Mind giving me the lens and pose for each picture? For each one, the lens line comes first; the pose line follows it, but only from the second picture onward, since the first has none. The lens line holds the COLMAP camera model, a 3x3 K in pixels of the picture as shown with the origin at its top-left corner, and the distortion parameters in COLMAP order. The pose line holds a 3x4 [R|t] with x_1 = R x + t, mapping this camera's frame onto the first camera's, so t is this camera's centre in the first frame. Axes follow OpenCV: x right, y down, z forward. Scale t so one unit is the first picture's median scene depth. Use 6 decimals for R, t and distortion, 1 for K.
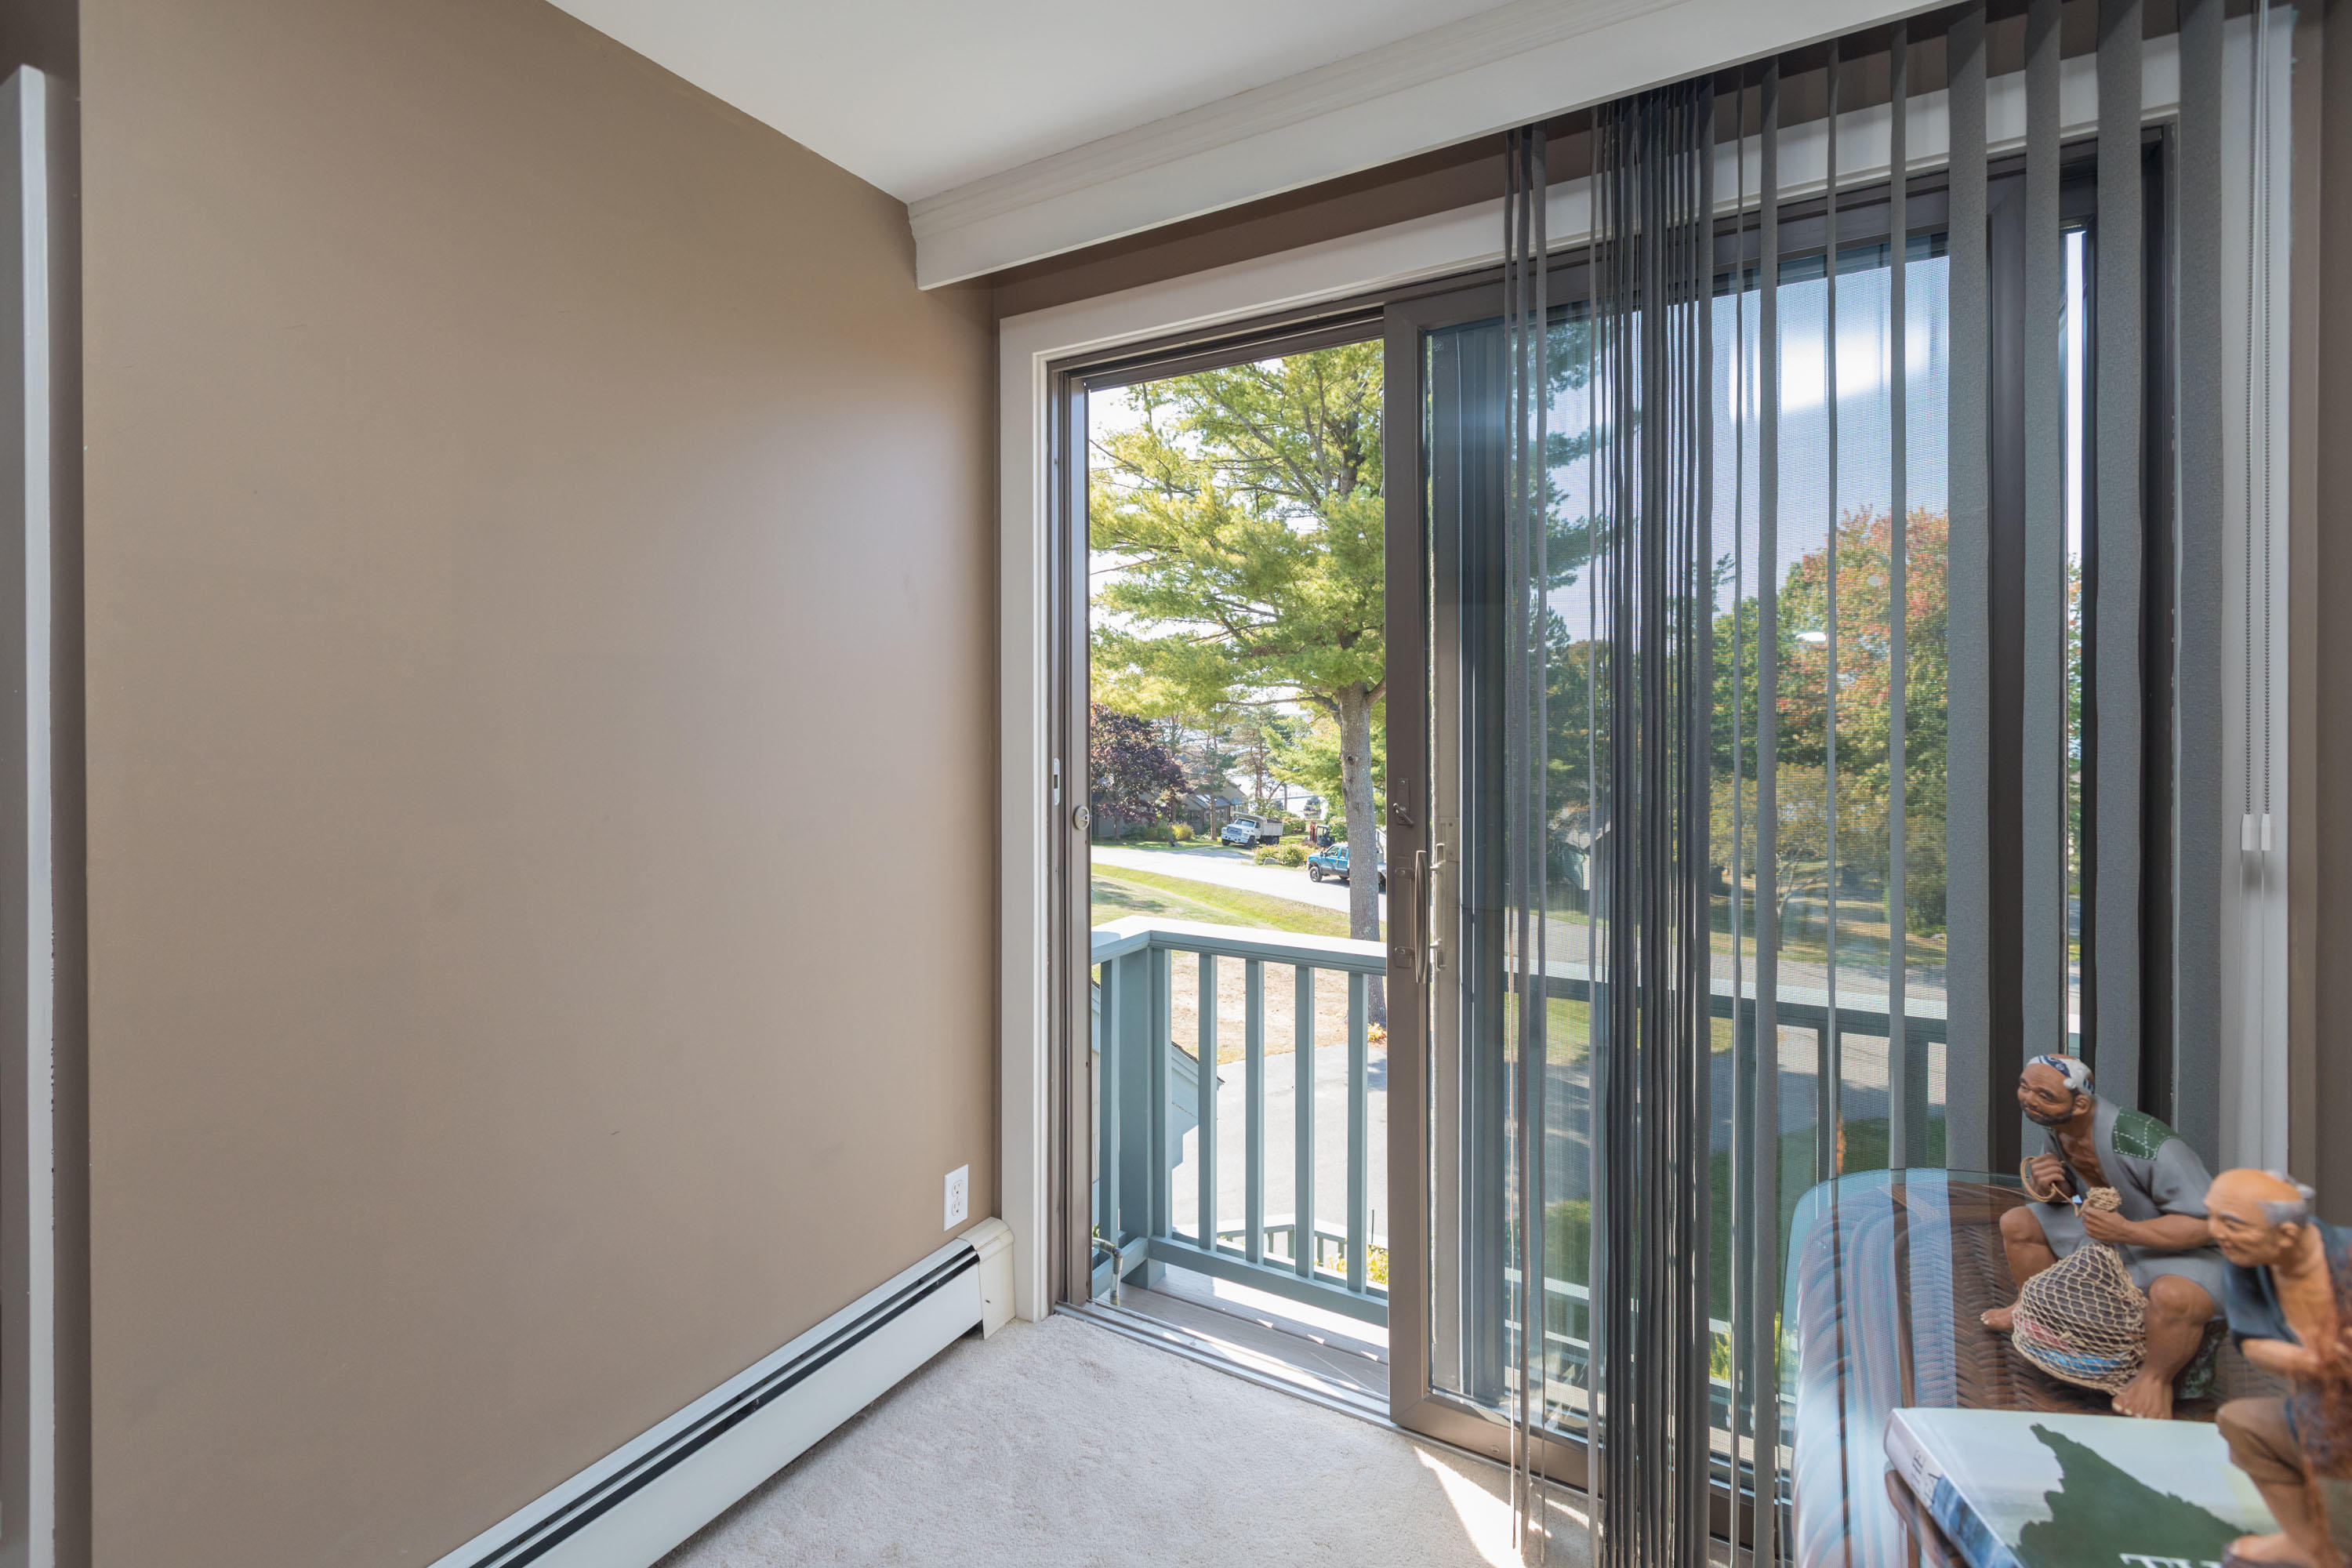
lens RADIAL K [[1049.5, 0, 1179.7], [0, 1049.5, 748.9], [0, 0, 1]] dist [0.001063, 0.000073]
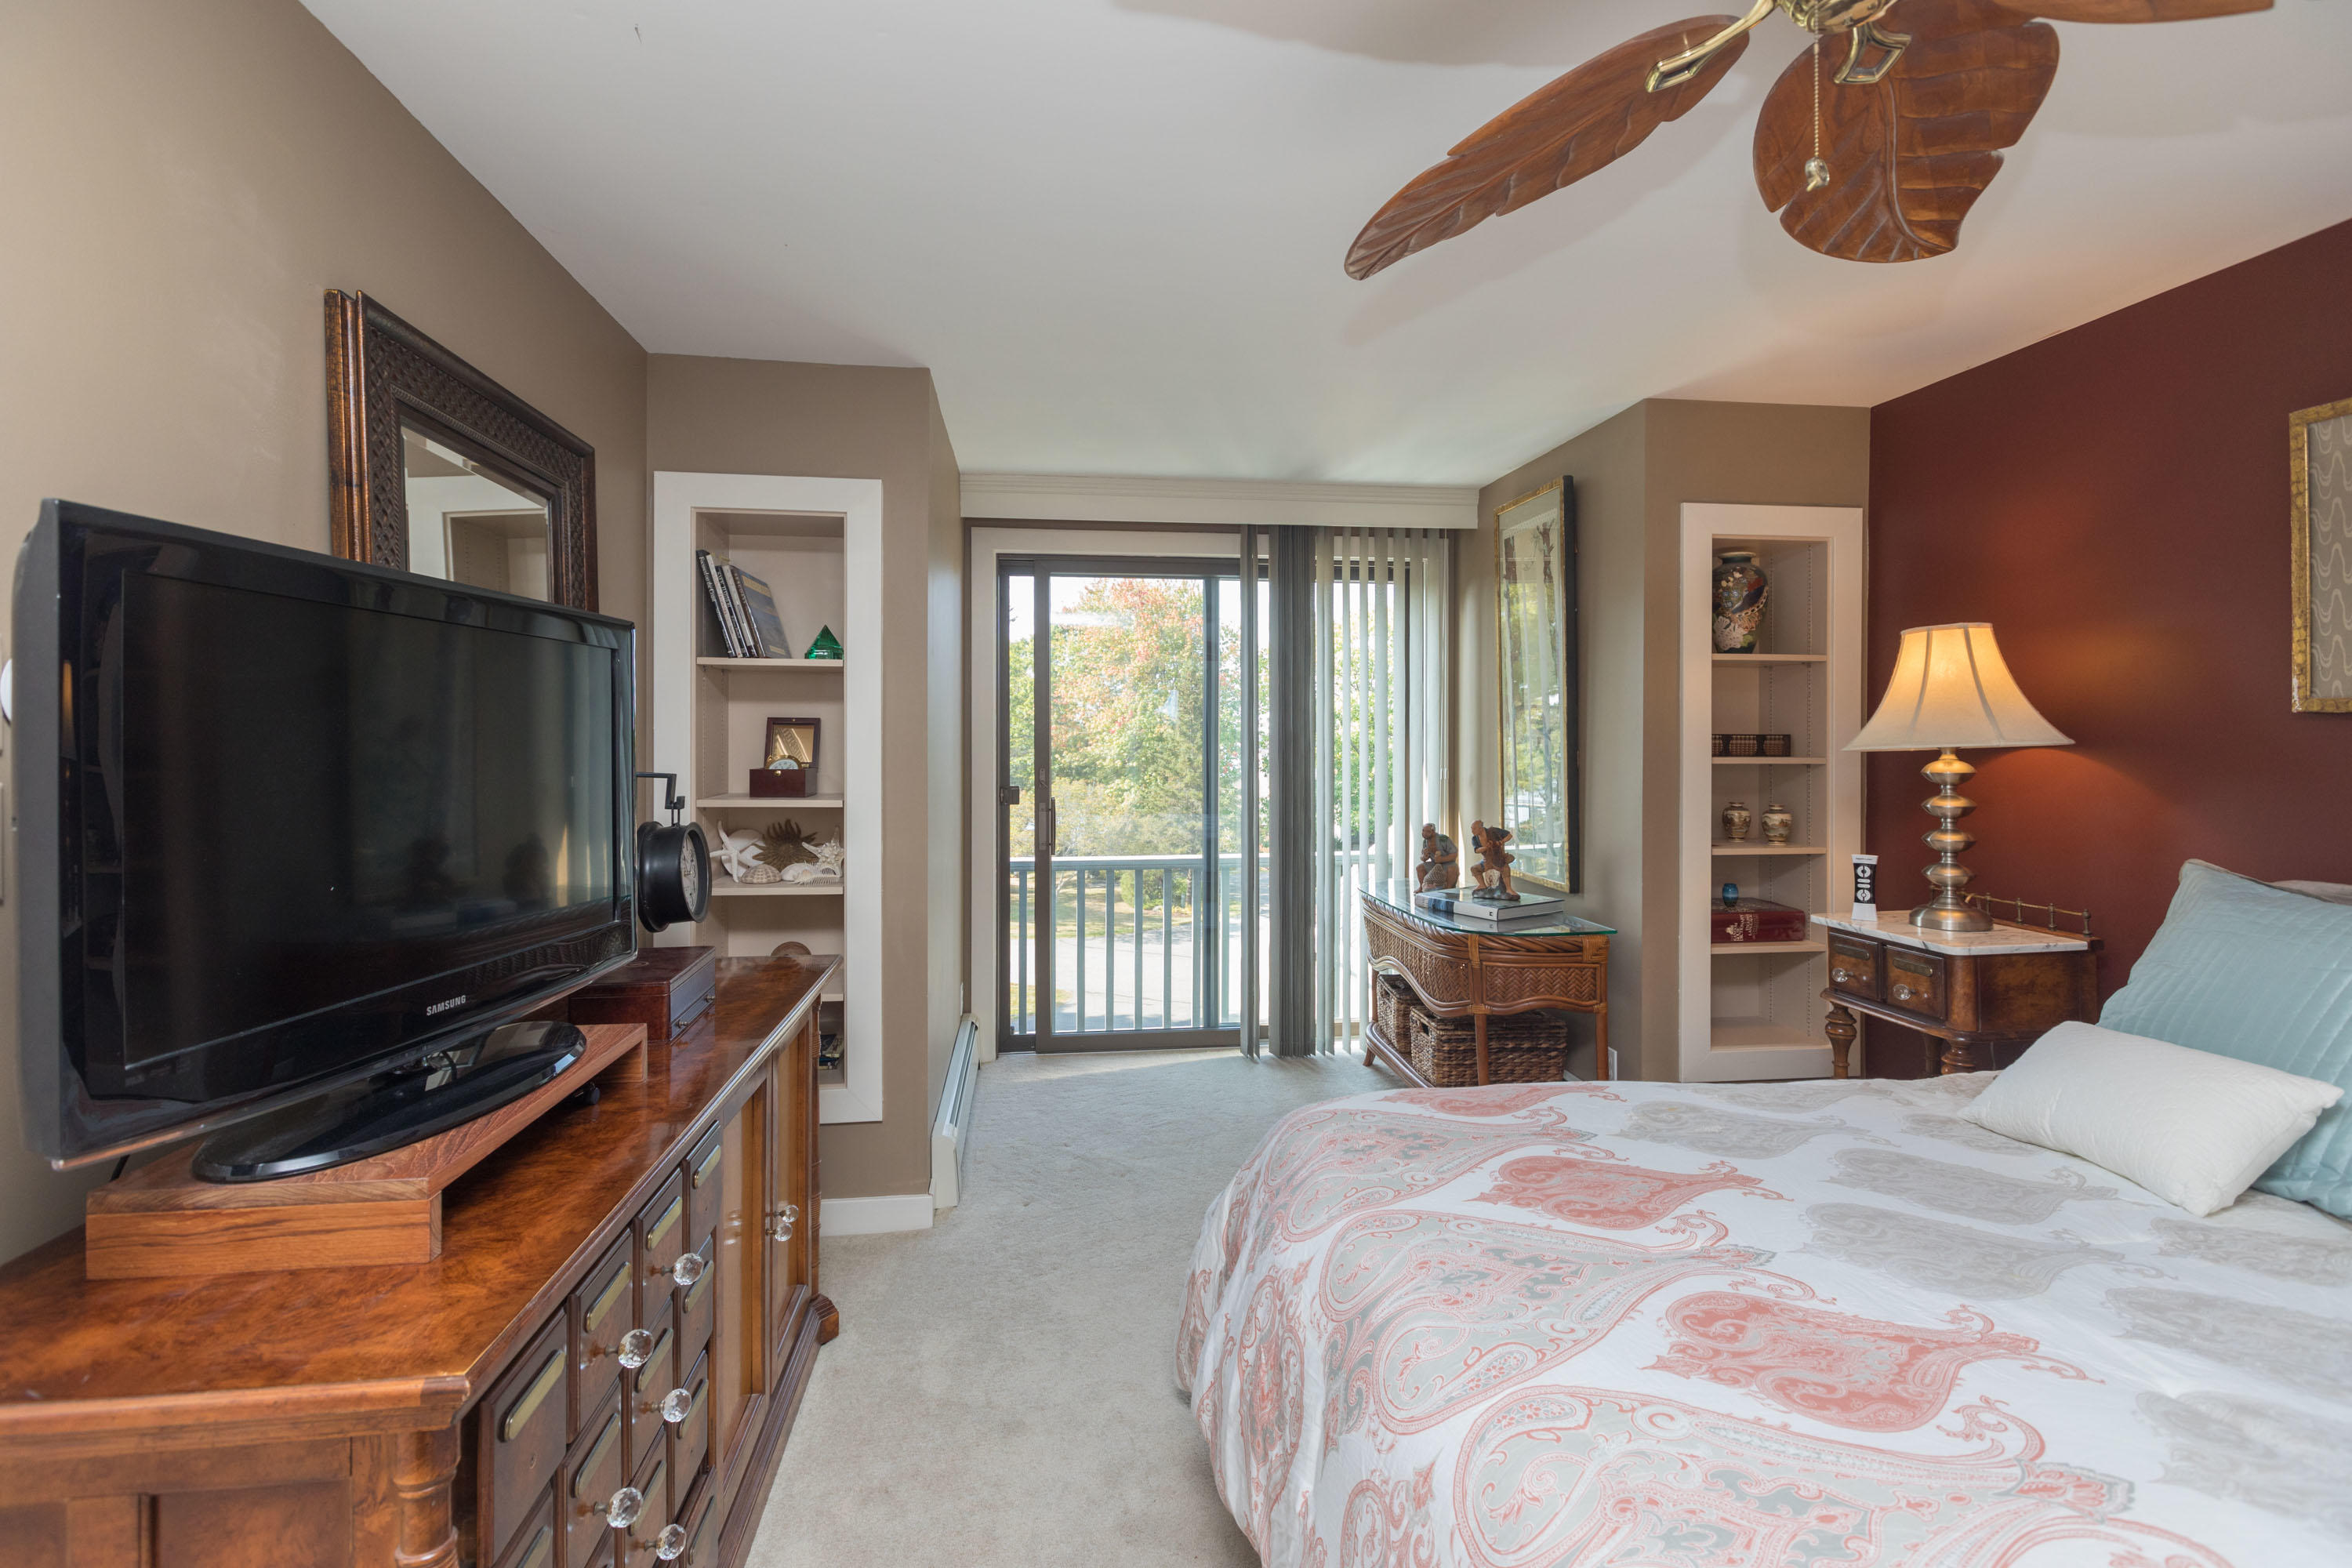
lens RADIAL K [[1049.5, 0, 1179.7], [0, 1049.5, 748.9], [0, 0, 1]] dist [0.001063, 0.000073]
pose [[0.784676, 0.006420, 0.619873, -1.016093], [0.004585, 0.999859, -0.016161, 0.004015], [-0.619889, 0.015523, 0.784536, -0.659136]]
